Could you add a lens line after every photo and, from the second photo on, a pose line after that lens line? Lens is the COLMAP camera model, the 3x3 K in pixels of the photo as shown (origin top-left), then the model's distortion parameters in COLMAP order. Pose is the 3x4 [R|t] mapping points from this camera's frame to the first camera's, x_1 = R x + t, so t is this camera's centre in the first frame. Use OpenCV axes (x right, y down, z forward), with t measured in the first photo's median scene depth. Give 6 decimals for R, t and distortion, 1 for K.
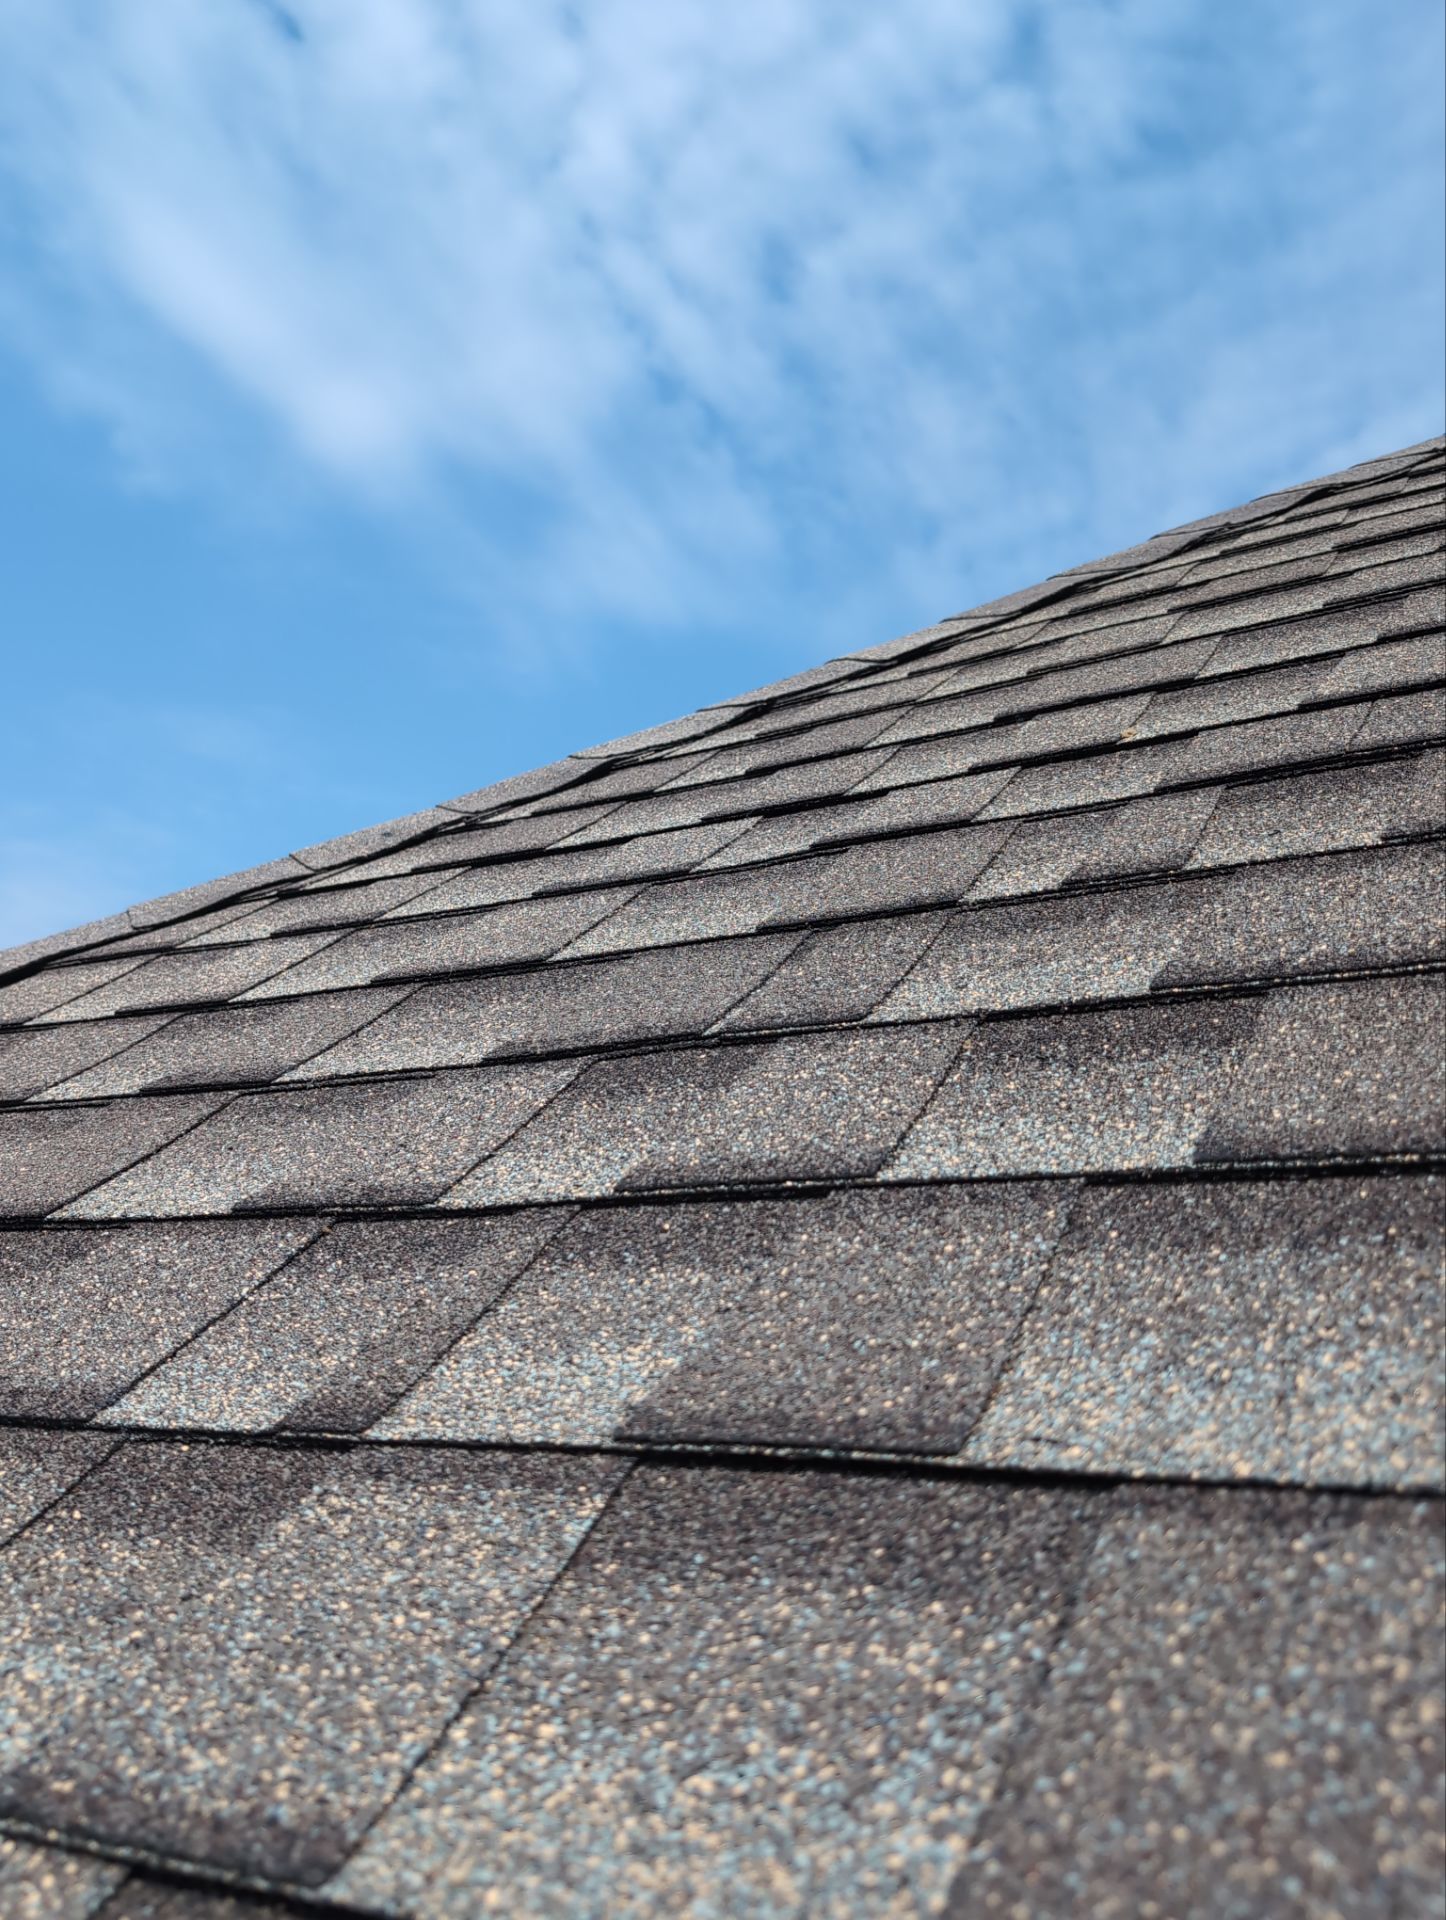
lens RADIAL K [[1623.1, 0, 722.8], [0, 1623.1, 972.3], [0, 0, 1]] dist [0.001946, -0.001586]
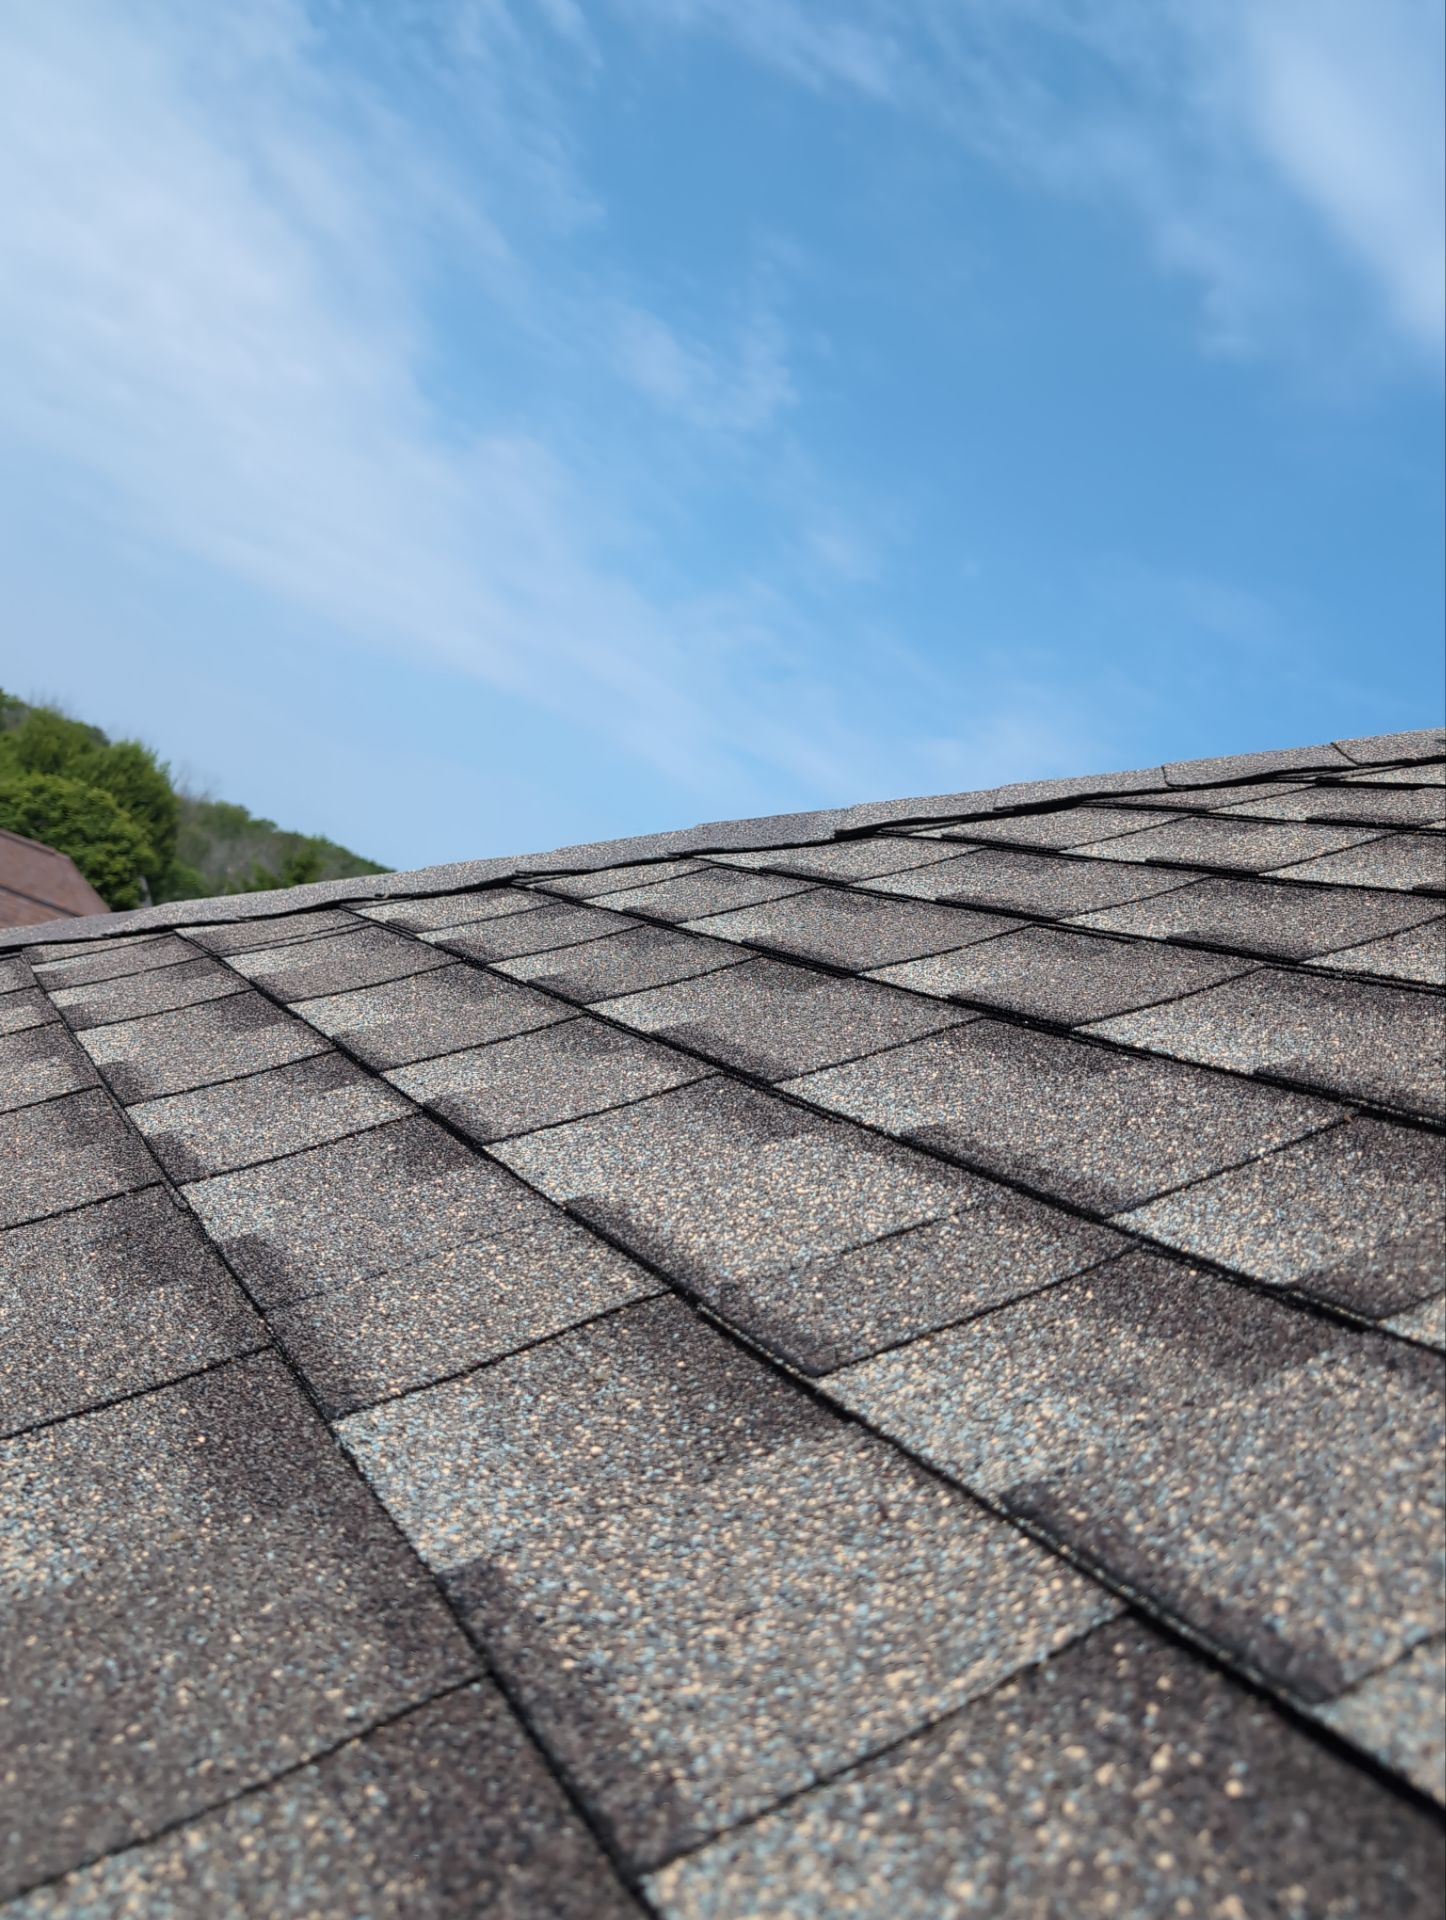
lens RADIAL K [[1623.1, 0, 722.8], [0, 1623.1, 972.3], [0, 0, 1]] dist [0.001946, -0.001586]
pose [[0.822218, 0.260905, -0.505852, -0.089437], [-0.223199, 0.965363, 0.135117, 0.025419], [0.523583, 0.001809, 0.851973, -0.062879]]
